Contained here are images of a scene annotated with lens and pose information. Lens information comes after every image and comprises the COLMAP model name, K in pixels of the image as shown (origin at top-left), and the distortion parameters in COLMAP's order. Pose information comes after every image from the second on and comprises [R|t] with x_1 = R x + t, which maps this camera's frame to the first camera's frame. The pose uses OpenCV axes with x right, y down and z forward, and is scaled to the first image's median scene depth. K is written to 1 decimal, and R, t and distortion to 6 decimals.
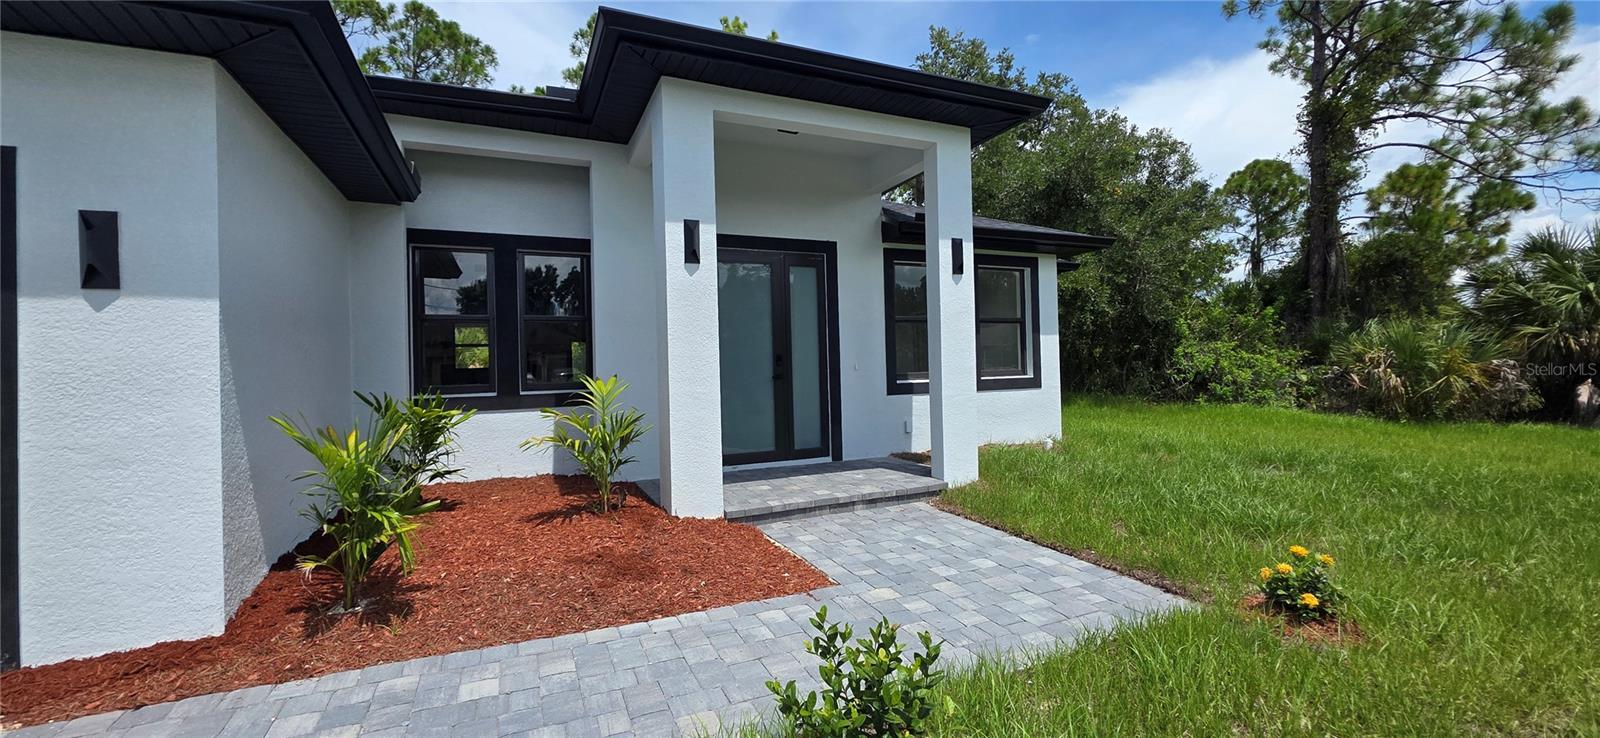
lens RADIAL K [[629.2, 0, 803.5], [0, 629.2, 363.1], [0, 0, 1]] dist [-0.001026, 0.000259]
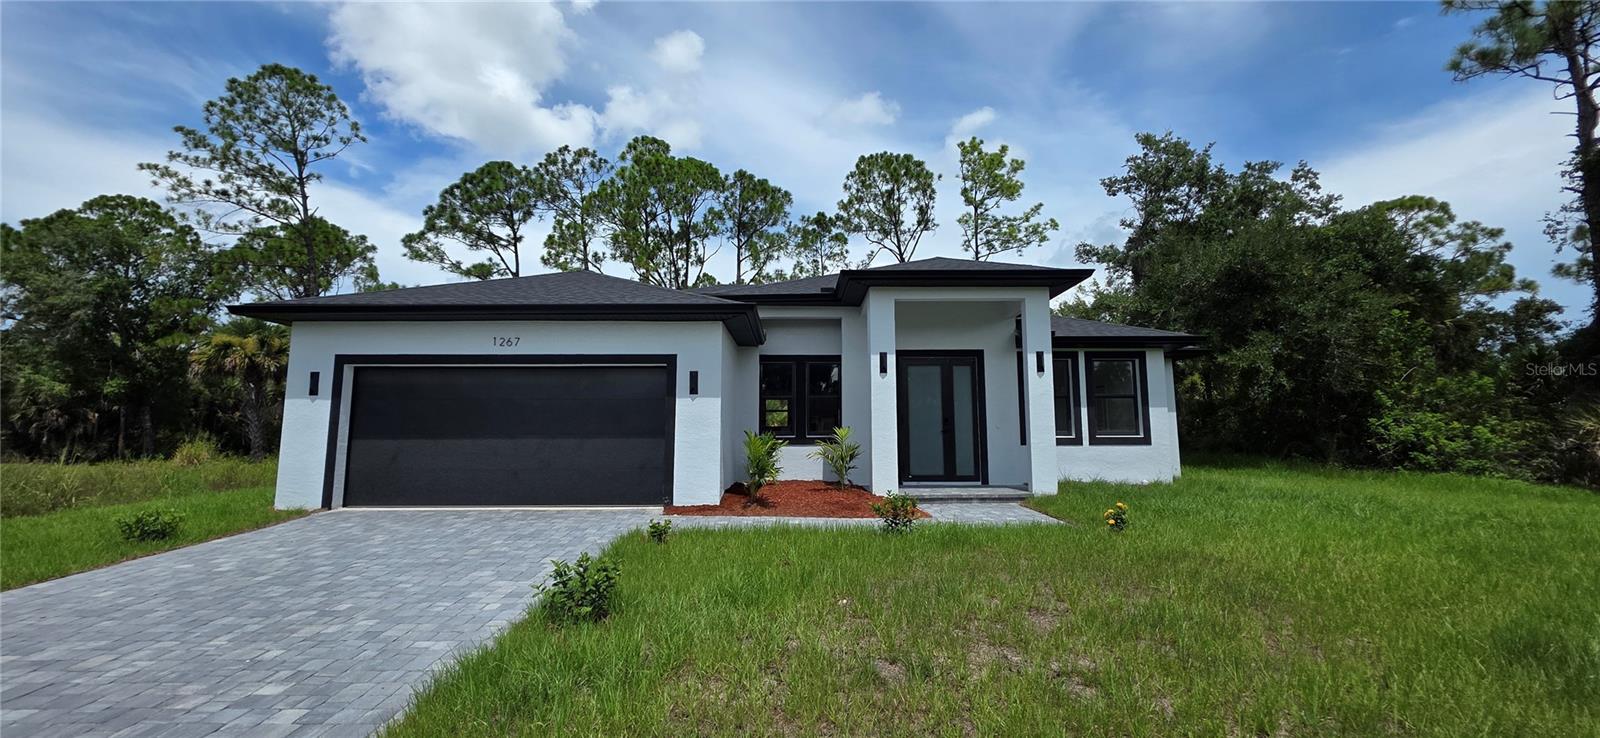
lens RADIAL K [[629.2, 0, 803.5], [0, 629.2, 363.1], [0, 0, 1]] dist [-0.001026, 0.000259]
pose [[0.912725, -0.024413, -0.407844, 0.295853], [-0.018303, 0.994768, -0.100506, 0.015875], [0.408164, 0.099199, 0.907503, -0.689948]]
